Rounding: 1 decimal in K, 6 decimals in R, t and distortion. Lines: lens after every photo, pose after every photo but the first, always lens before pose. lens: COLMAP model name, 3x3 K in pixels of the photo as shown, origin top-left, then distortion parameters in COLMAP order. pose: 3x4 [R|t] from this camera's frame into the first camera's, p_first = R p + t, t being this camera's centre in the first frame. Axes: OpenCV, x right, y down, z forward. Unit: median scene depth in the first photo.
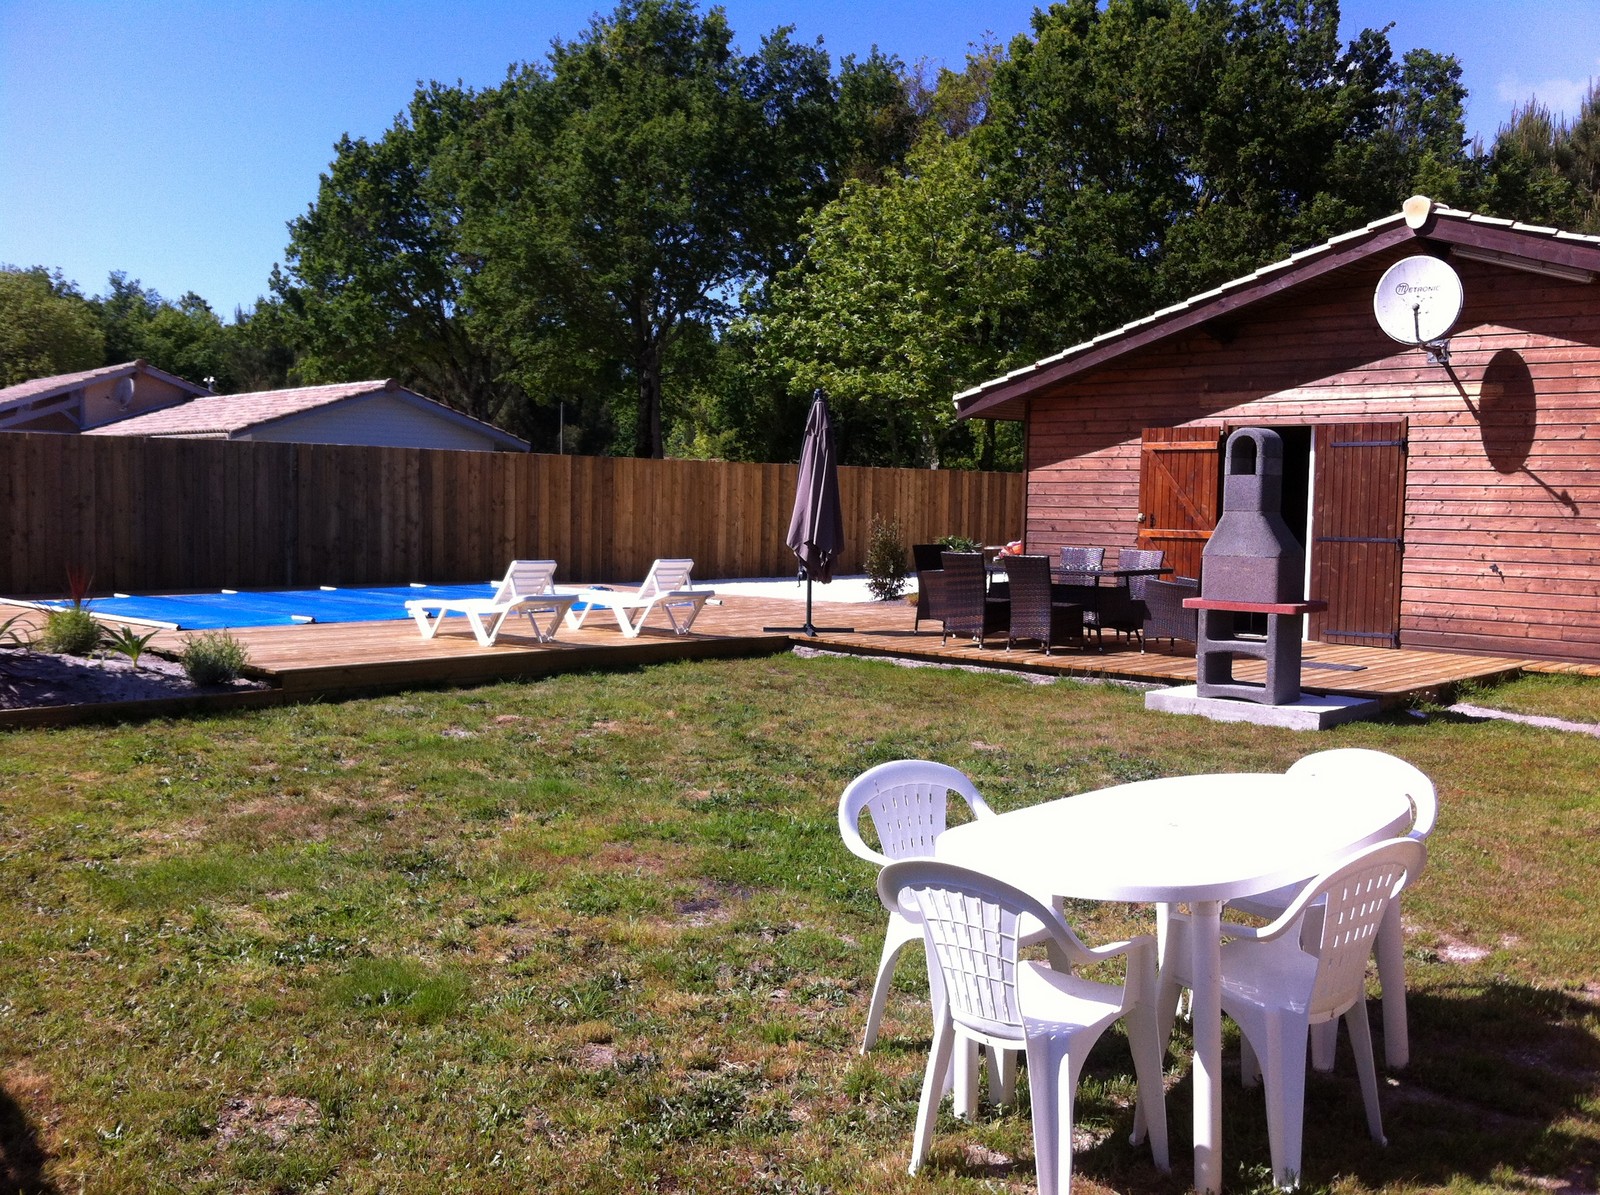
lens RADIAL K [[1542.5, 0, 800.0], [0, 1542.5, 597.5], [0, 0, 1]] dist [0.153436, -0.410764]
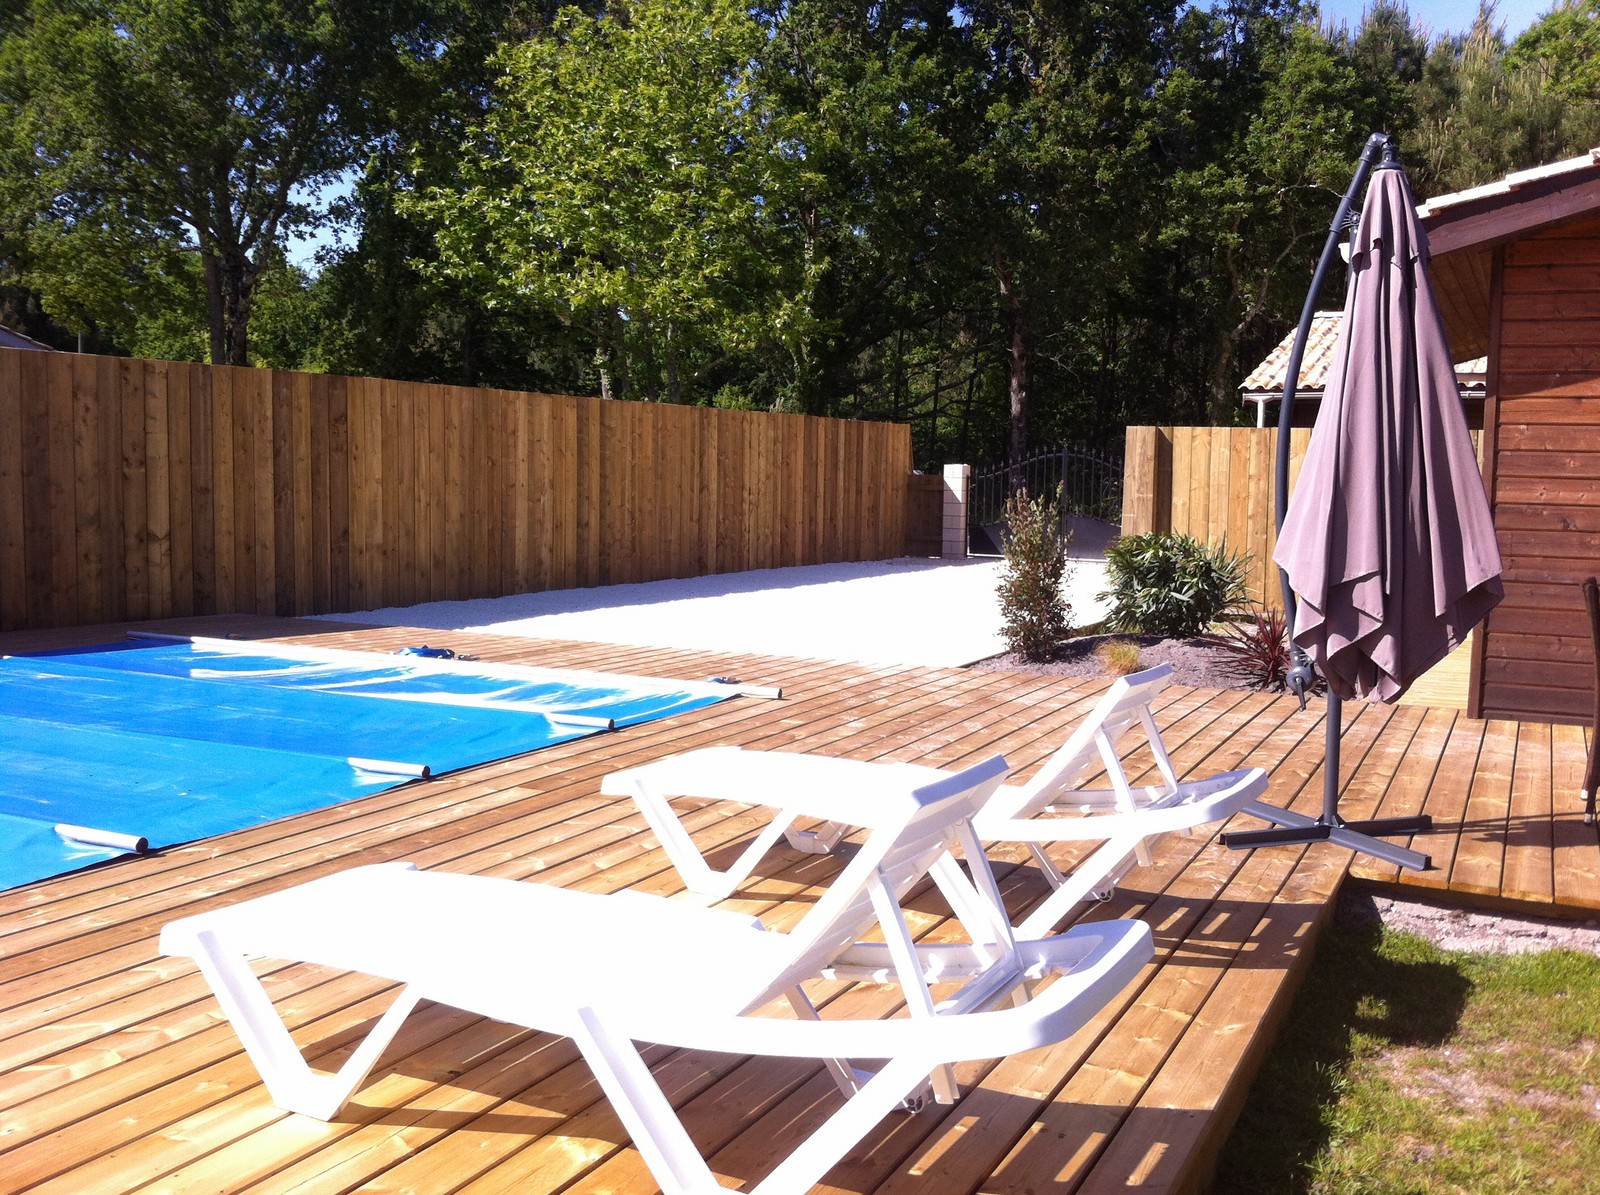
lens RADIAL K [[1542.5, 0, 800.0], [0, 1542.5, 597.5], [0, 0, 1]] dist [0.153436, -0.410764]
pose [[0.956653, -0.021675, 0.290421, -0.117403], [0.013961, 0.999493, 0.028608, -0.025249], [-0.290894, -0.023314, 0.956471, 0.398542]]
